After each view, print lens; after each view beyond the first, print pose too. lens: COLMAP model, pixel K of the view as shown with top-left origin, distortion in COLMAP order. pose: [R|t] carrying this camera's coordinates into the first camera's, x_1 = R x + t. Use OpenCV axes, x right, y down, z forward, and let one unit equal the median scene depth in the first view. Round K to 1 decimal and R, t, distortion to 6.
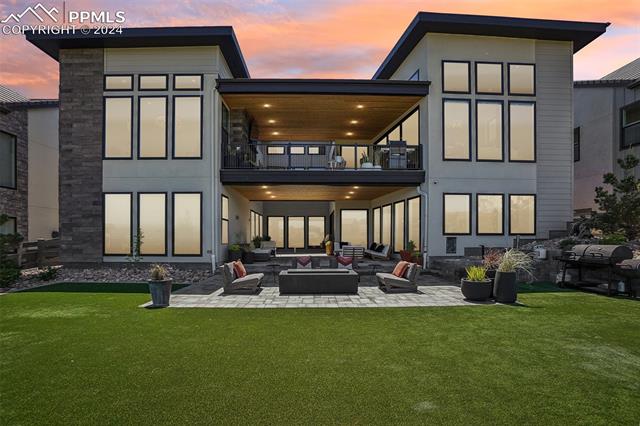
lens RADIAL K [[292.4, 0, 319.5], [0, 292.4, 238.3], [0, 0, 1]] dist [-0.016417, -0.000218]
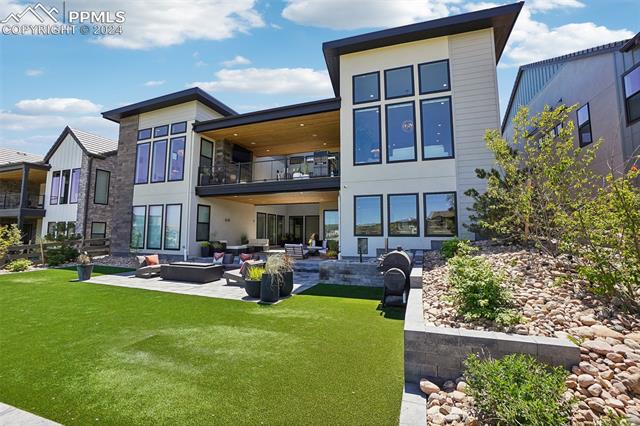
lens RADIAL K [[276.6, 0, 320.7], [0, 276.6, 201.5], [0, 0, 1]] dist [-0.014365, 0.000114]
pose [[0.928814, -0.039669, -0.368418, 0.678444], [-0.002949, 0.993430, -0.114402, -0.019574], [0.370536, 0.107345, 0.922594, 0.035768]]
